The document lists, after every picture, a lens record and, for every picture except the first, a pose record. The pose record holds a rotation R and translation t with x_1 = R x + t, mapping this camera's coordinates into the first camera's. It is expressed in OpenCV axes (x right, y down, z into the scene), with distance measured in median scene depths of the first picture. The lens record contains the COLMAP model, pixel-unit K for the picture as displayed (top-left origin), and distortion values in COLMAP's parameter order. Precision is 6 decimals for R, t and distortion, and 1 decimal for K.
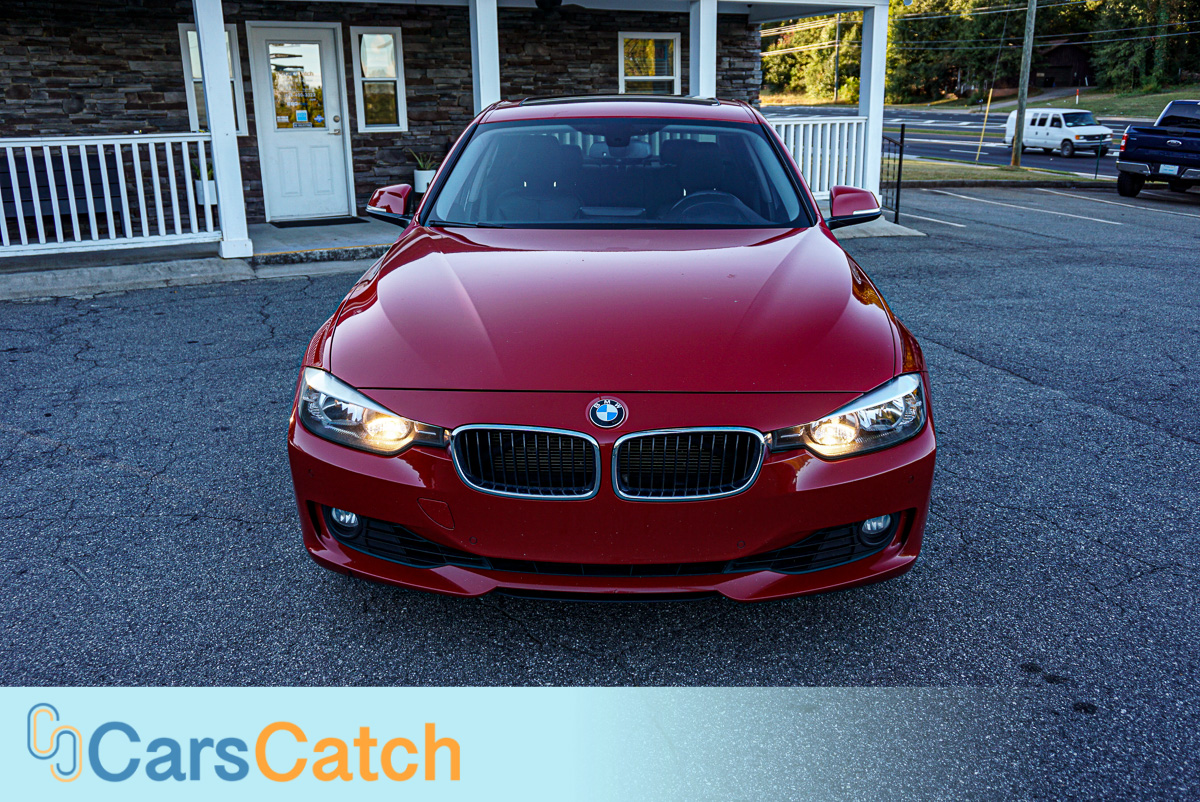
lens RADIAL K [[1019.0, 0, 600.0], [0, 1019.0, 401.0], [0, 0, 1]] dist [-0.012485, 0.010234]
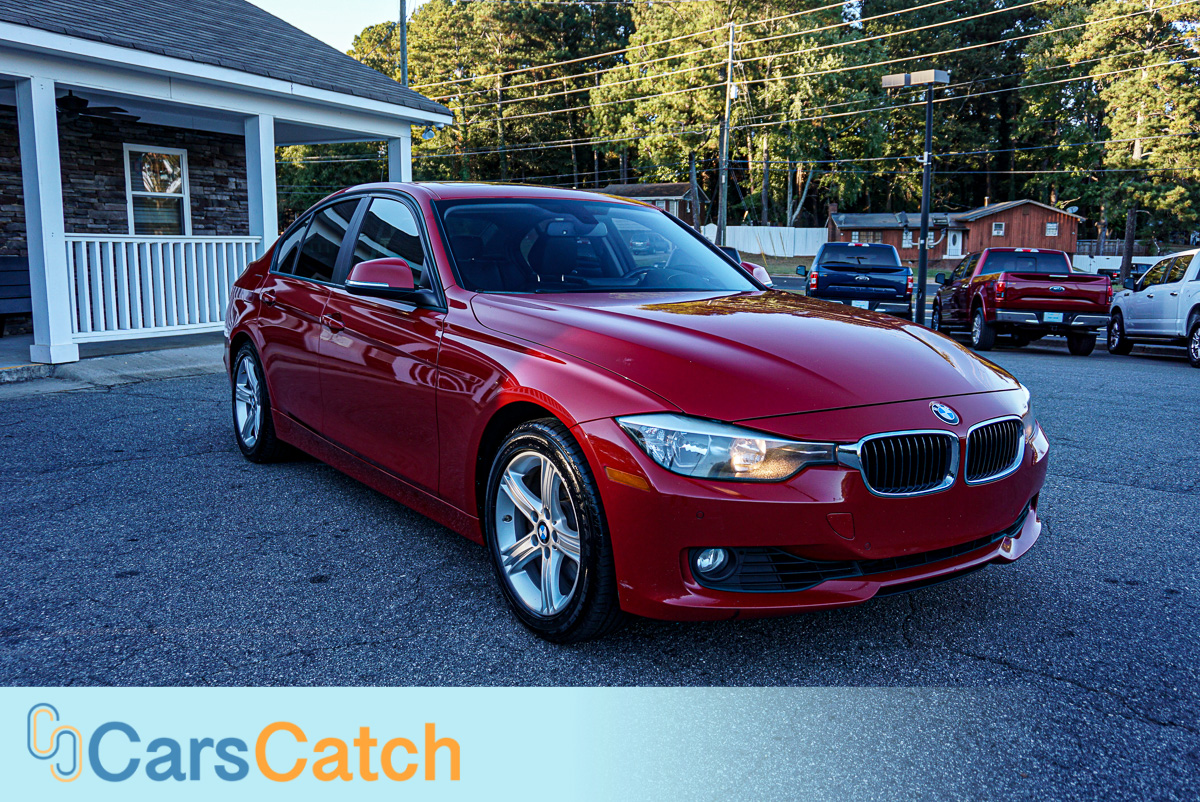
lens RADIAL K [[1019.0, 0, 600.0], [0, 1019.0, 401.0], [0, 0, 1]] dist [-0.012485, 0.010234]
pose [[0.793261, -0.073545, 0.604424, -0.251166], [0.154857, 0.984406, -0.083457, 0.008426], [-0.588860, 0.159802, 0.792279, 0.075770]]
